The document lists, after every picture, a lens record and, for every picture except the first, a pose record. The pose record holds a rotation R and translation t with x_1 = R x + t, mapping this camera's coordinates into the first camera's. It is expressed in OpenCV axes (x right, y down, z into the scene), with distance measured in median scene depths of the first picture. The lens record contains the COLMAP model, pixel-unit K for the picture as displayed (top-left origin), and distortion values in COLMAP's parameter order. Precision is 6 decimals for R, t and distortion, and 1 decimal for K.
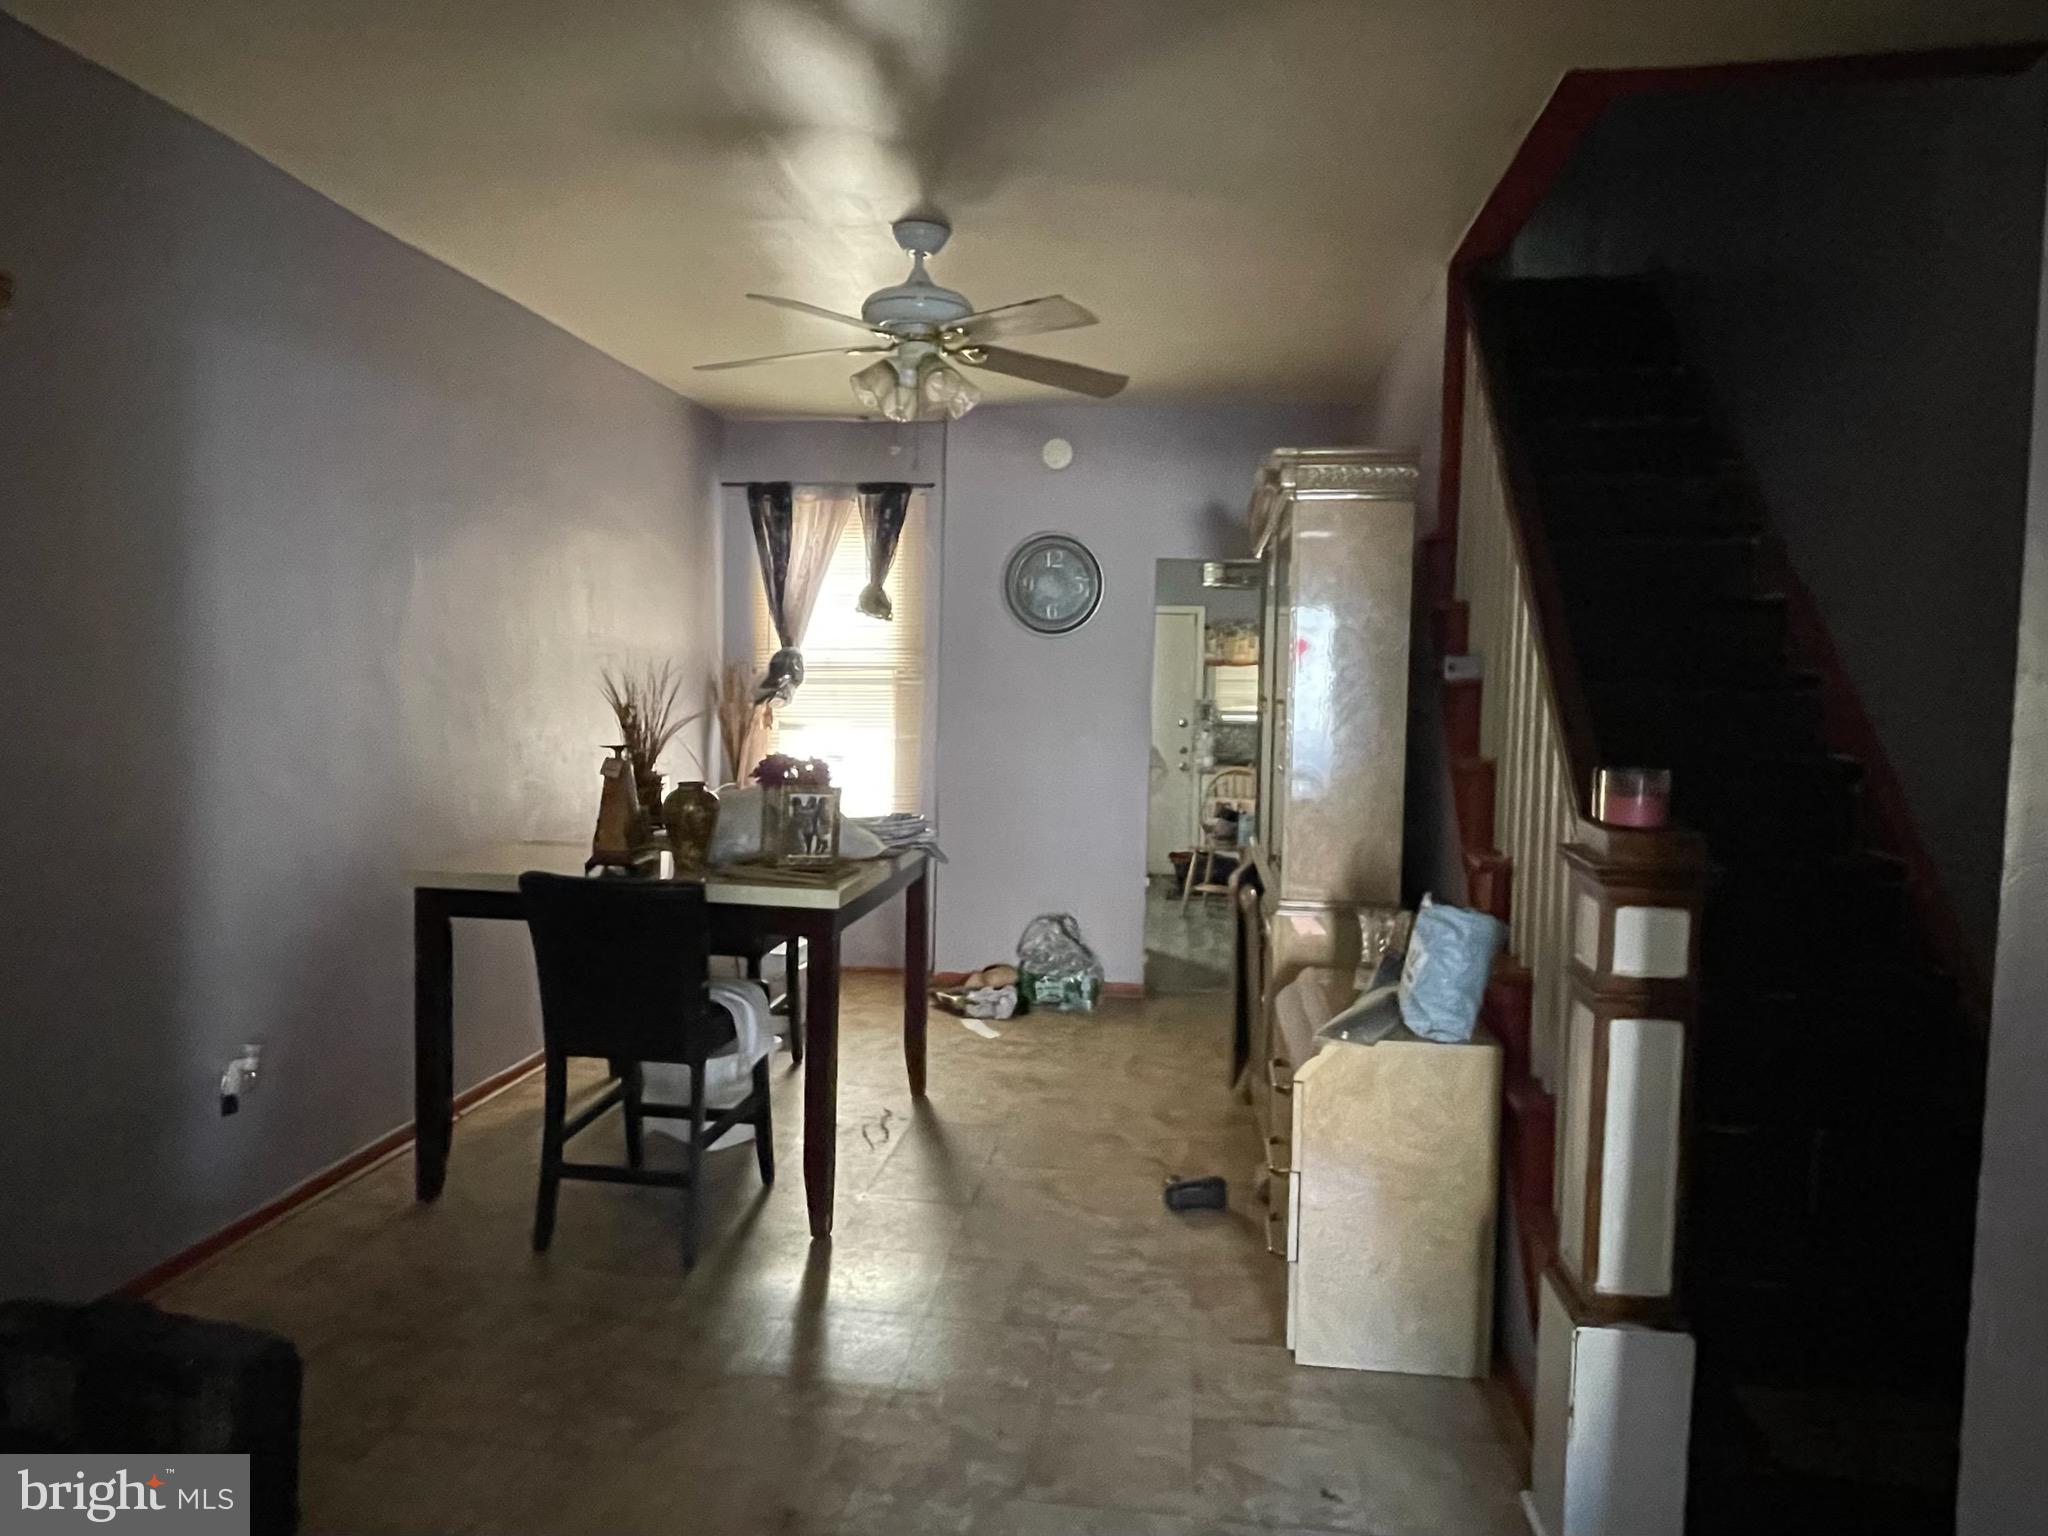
lens RADIAL K [[1295.2, 0, 1021.4], [0, 1295.2, 769.7], [0, 0, 1]] dist [0.001386, 0.000041]
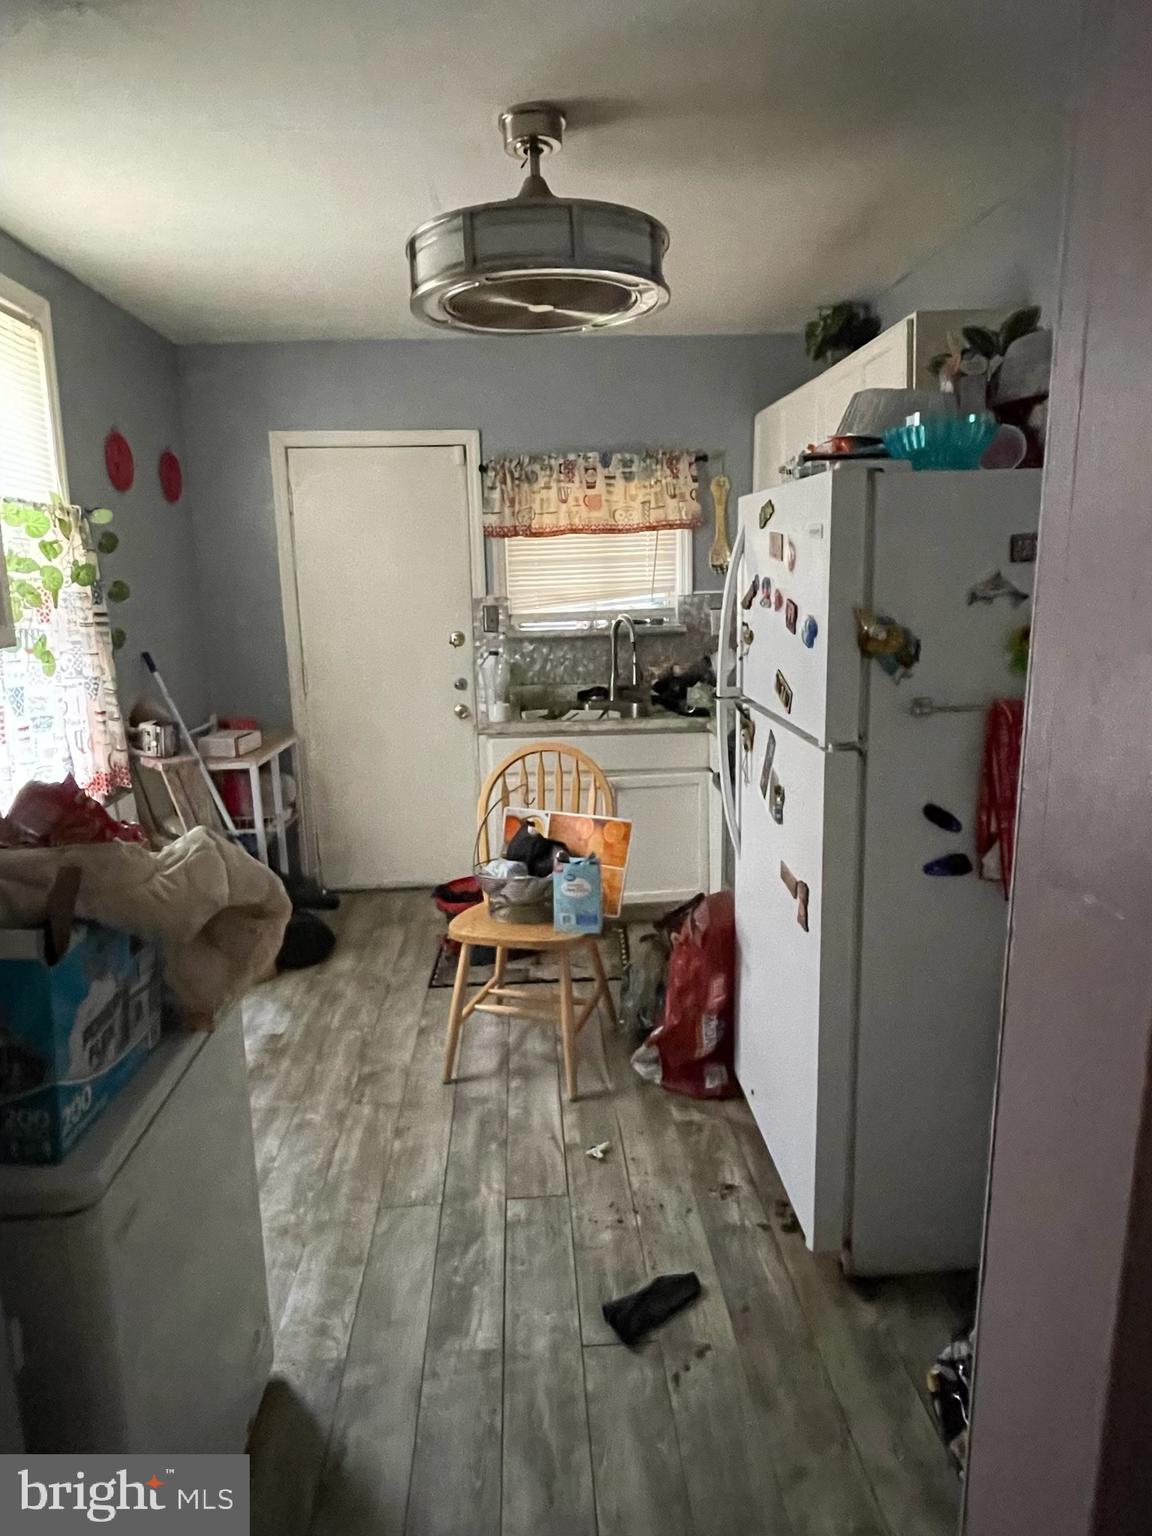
lens RADIAL K [[971.4, 0, 576.7], [0, 971.4, 768.8], [0, 0, 1]] dist [0.001386, 0.000041]
pose [[0.982451, -0.074213, 0.171120, 0.100889], [0.049048, 0.987941, 0.146859, -0.040509], [-0.179955, -0.135888, 0.974244, 0.561737]]
